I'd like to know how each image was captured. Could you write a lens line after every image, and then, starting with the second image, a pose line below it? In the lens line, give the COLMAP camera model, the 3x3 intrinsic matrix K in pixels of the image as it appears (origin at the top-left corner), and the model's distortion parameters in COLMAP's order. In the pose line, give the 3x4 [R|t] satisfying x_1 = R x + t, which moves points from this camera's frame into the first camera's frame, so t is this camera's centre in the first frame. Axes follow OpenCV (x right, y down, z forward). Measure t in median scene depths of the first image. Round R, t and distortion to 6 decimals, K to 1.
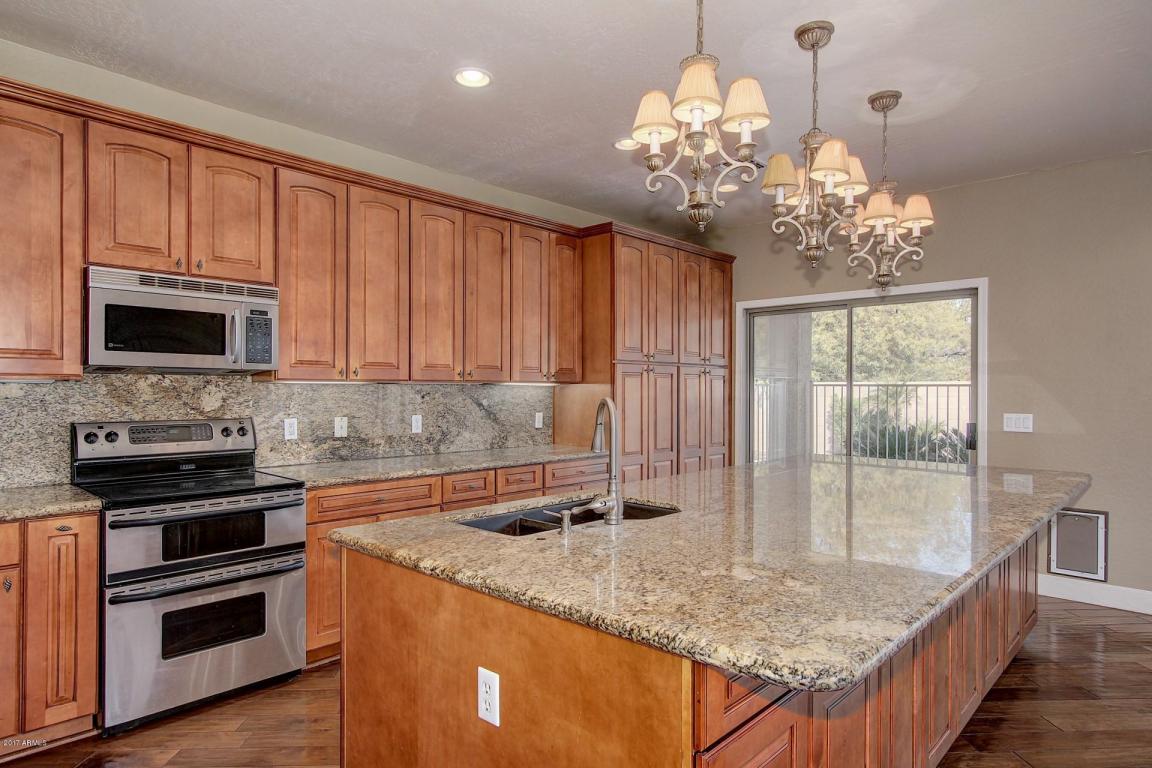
lens RADIAL K [[681.1, 0, 572.6], [0, 681.1, 390.5], [0, 0, 1]] dist [0.001546, -0.000535]
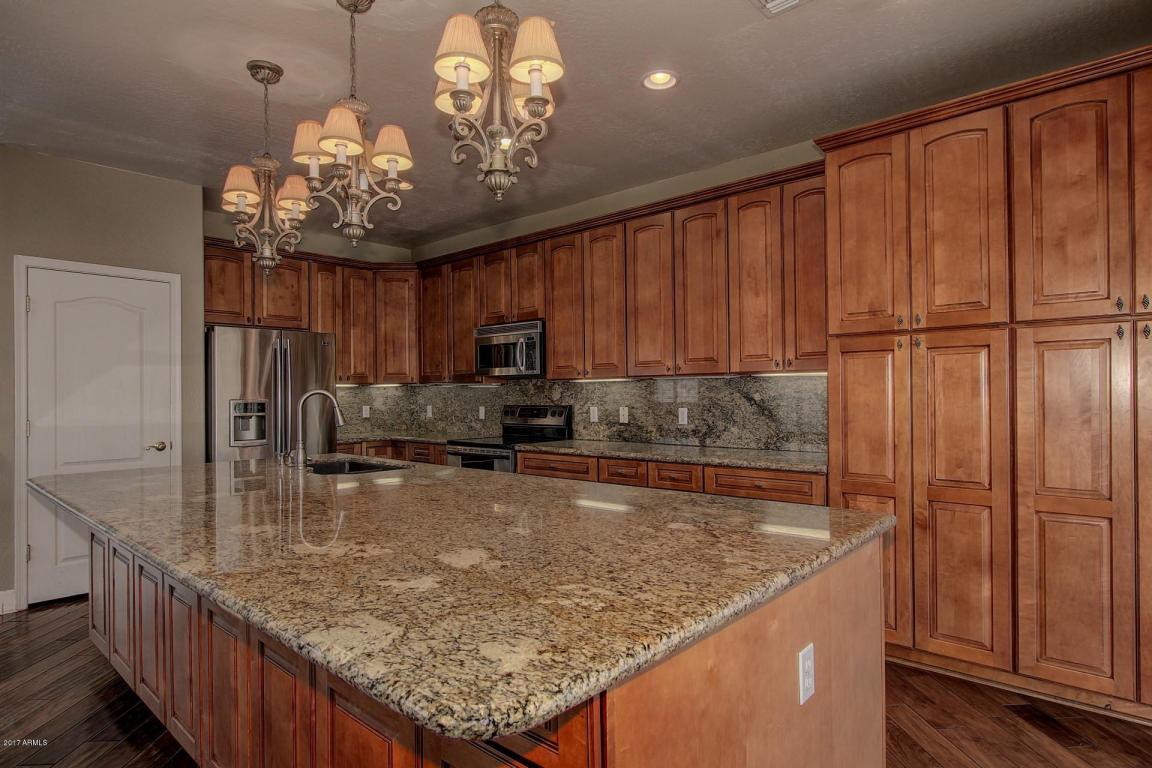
lens RADIAL K [[634.2, 0, 567.7], [0, 634.2, 384.3], [0, 0, 1]] dist [-0.015976, 0.007238]
pose [[0.004189, -0.017149, -0.999844, 0.936562], [0.009833, 0.999805, -0.017107, 0.017398], [0.999943, -0.009760, 0.004357, 0.986353]]
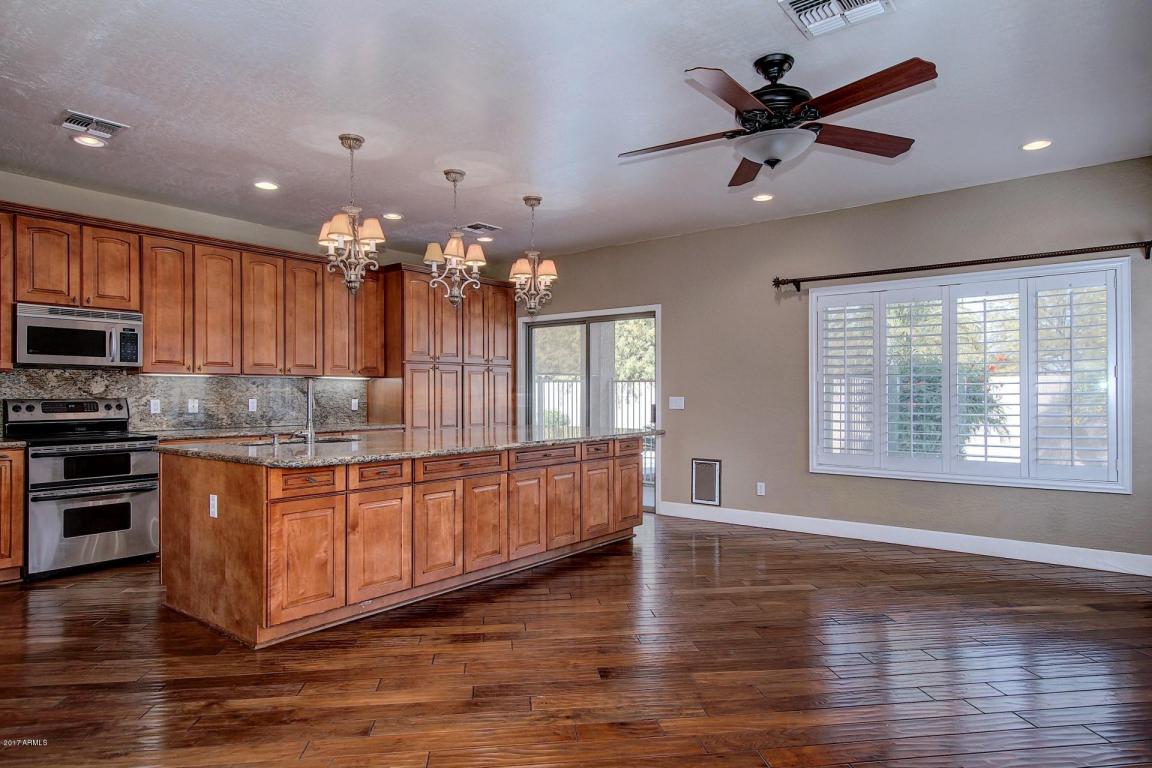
lens RADIAL K [[708.6, 0, 577.7], [0, 708.6, 391.6], [0, 0, 1]] dist [0.007528, -0.006400]
pose [[0.996667, -0.003246, 0.081509, 0.400461], [0.003542, 0.999988, -0.003481, 0.034249], [-0.081496, 0.003758, 0.996667, -0.655118]]
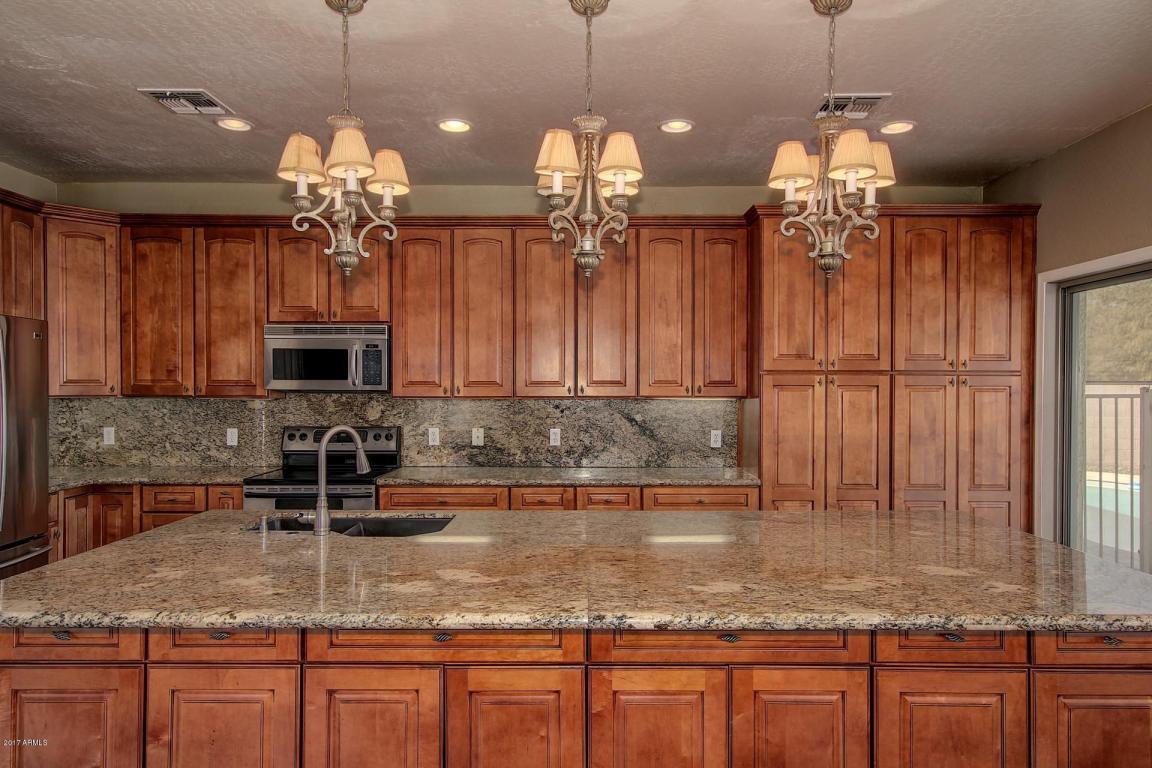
lens RADIAL K [[775.3, 0, 567.9], [0, 775.3, 392.9], [0, 0, 1]] dist [-0.002067, 0.008876]
pose [[0.672667, 0.006338, -0.739918, 0.803624], [-0.000131, 0.999964, 0.008446, -0.034624], [0.739945, -0.005584, 0.672644, 0.261042]]
